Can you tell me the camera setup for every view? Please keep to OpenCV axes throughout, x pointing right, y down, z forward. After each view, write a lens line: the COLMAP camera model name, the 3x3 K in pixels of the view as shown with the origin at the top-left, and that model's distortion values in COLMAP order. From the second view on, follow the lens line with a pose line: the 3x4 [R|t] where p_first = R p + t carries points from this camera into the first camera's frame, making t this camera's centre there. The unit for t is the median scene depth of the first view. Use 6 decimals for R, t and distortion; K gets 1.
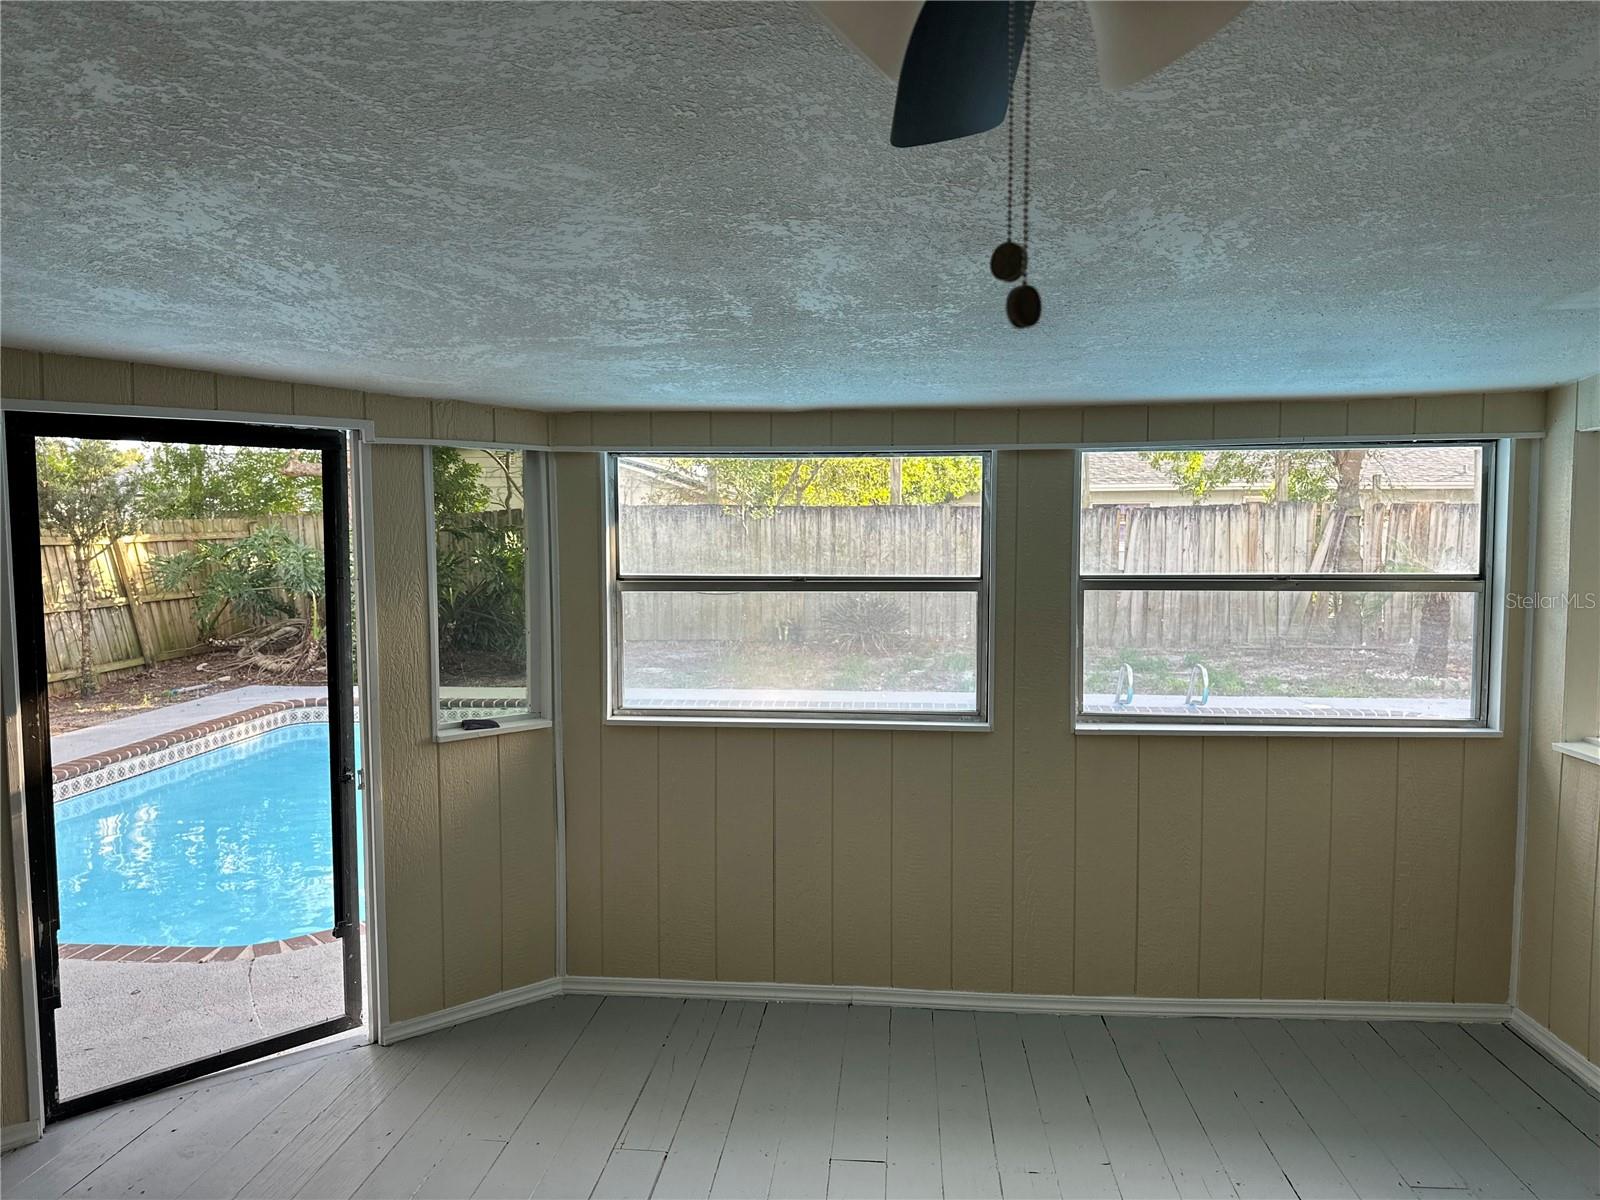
lens RADIAL K [[1102.8, 0, 804.0], [0, 1102.8, 598.2], [0, 0, 1]] dist [0.039260, -0.035352]
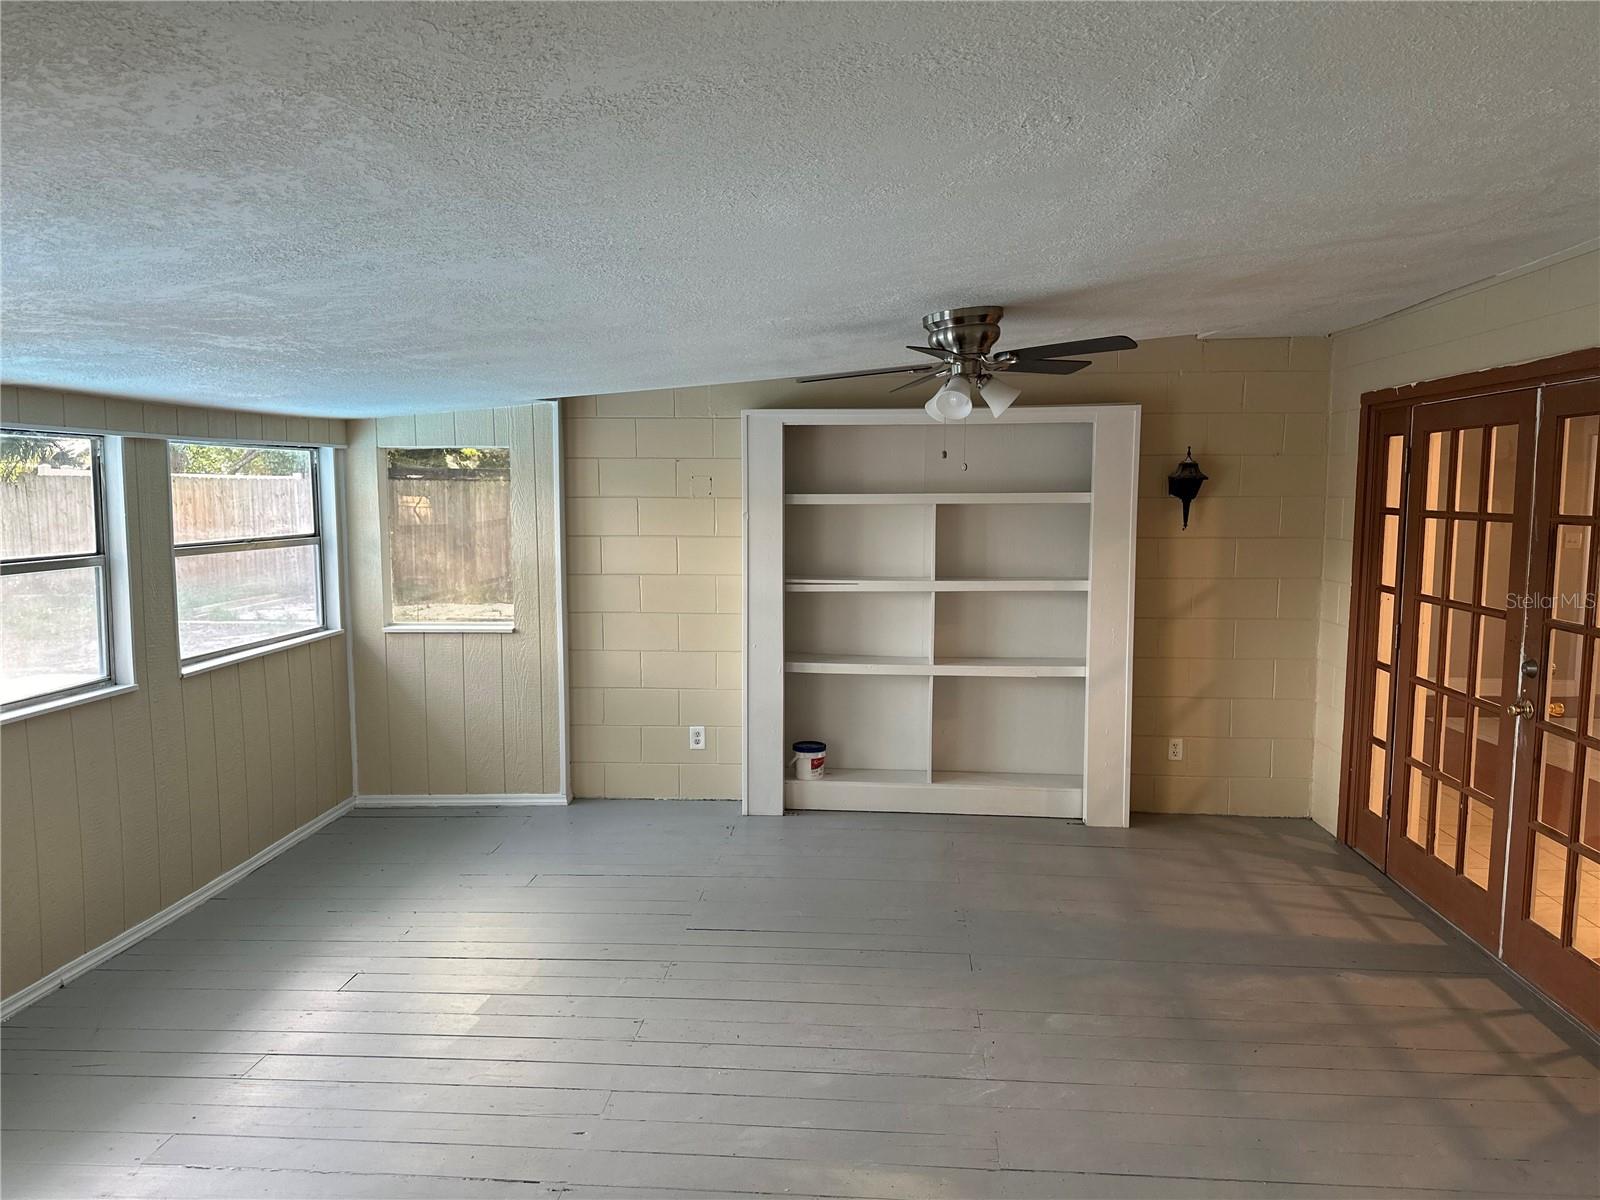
lens RADIAL K [[1102.8, 0, 802.7], [0, 1102.8, 600.4], [0, 0, 1]] dist [0.039260, -0.035352]
pose [[0.004522, -0.099442, 0.995033, -0.949334], [0.065978, 0.992905, 0.098929, -0.036348], [-0.997811, 0.065203, 0.011051, 0.306523]]
